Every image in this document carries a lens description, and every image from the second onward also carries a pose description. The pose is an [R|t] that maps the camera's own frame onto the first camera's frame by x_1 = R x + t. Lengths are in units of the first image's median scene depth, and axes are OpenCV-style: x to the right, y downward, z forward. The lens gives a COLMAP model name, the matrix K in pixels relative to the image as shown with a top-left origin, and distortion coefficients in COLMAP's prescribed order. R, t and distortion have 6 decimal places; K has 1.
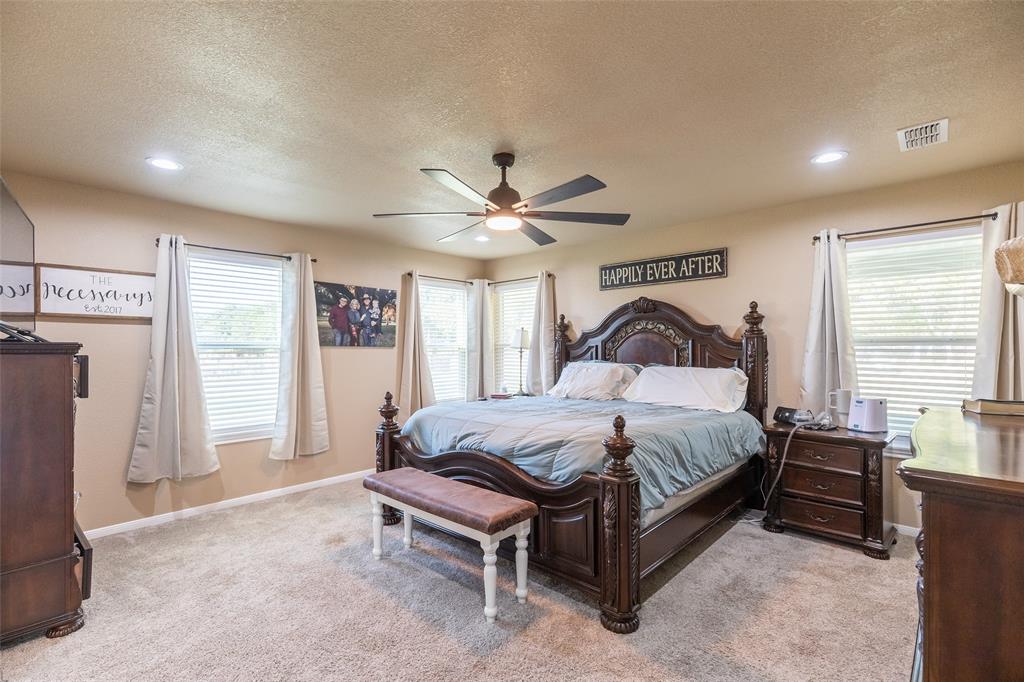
lens RADIAL K [[462.5, 0, 515.6], [0, 462.5, 344.6], [0, 0, 1]] dist [0.001761, 0.000217]
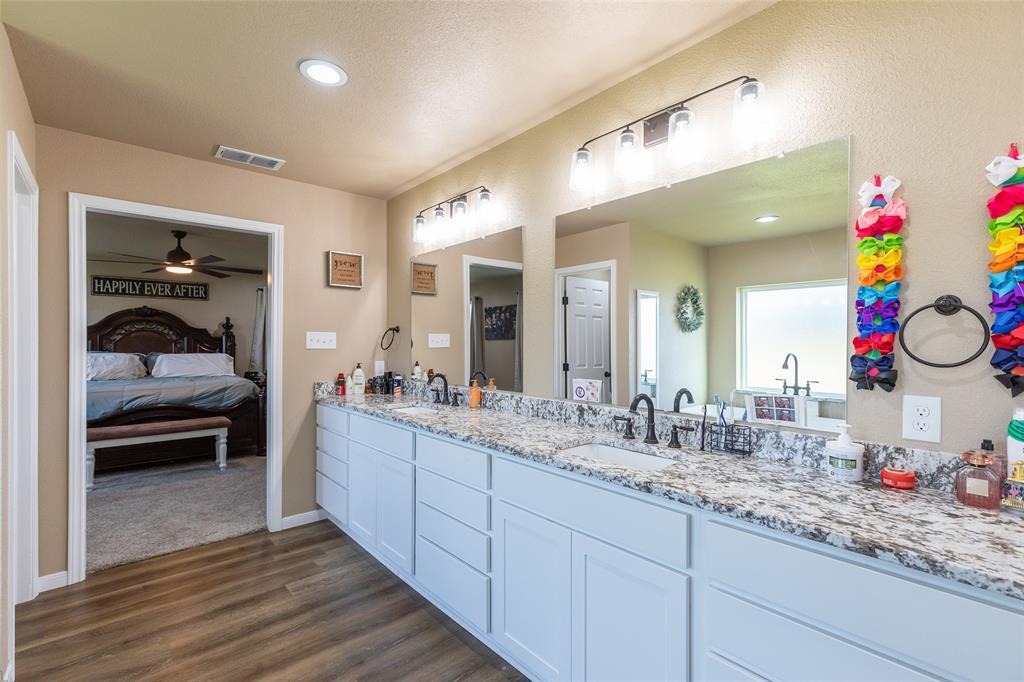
lens RADIAL K [[462.5, 0, 515.6], [0, 462.5, 344.6], [0, 0, 1]] dist [0.001761, 0.000217]
pose [[0.086385, -0.000524, 0.996262, -1.119239], [-0.008900, 0.999960, 0.001297, 0.004429], [-0.996222, -0.008978, 0.086377, -0.275847]]
